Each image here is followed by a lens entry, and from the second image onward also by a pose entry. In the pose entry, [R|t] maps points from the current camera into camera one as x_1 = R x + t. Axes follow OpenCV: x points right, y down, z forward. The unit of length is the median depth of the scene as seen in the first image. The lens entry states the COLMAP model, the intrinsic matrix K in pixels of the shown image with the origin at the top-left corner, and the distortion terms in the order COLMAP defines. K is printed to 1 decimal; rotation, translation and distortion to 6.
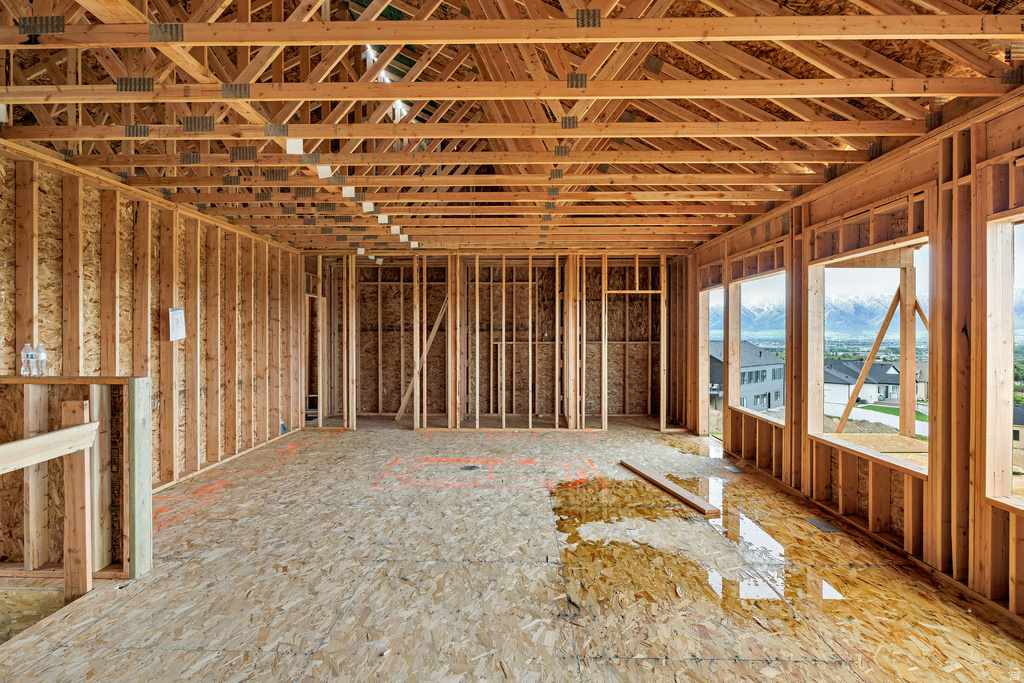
lens RADIAL K [[550.4, 0, 513.9], [0, 550.4, 334.3], [0, 0, 1]] dist [0.000133, 0.000060]
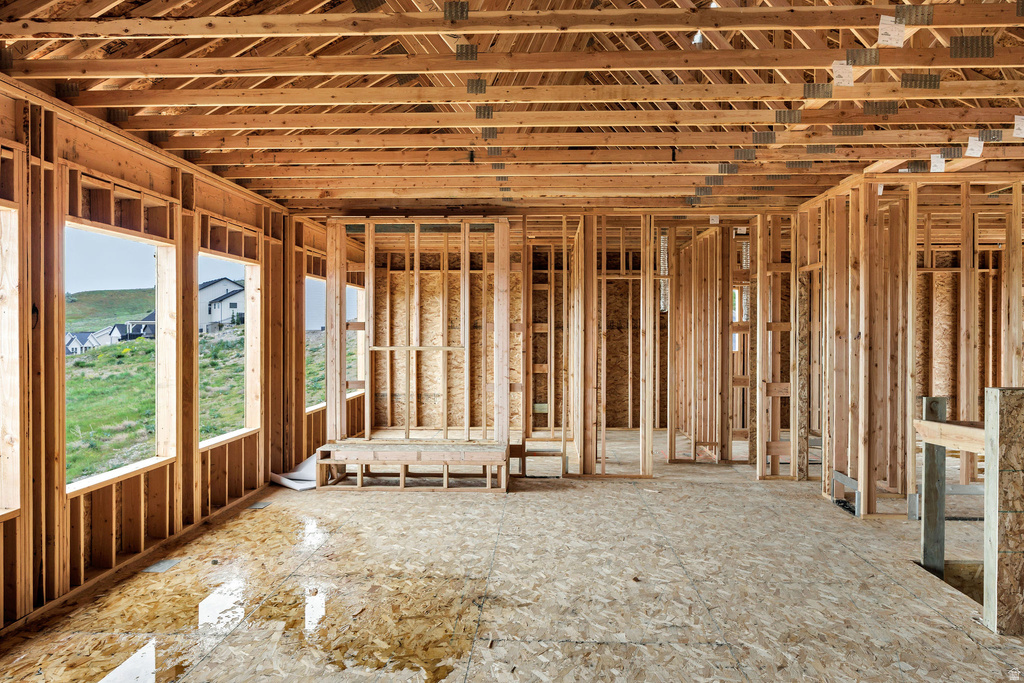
lens RADIAL K [[943.7, 0, 512.0], [0, 943.7, 343.0], [0, 0, 1]] dist [0.000608, 0.000000]
pose [[-0.999807, -0.003408, 0.019329, 0.011721], [-0.003222, 0.999948, 0.009632, 0.002593], [-0.019361, 0.009568, -0.999767, 2.160478]]
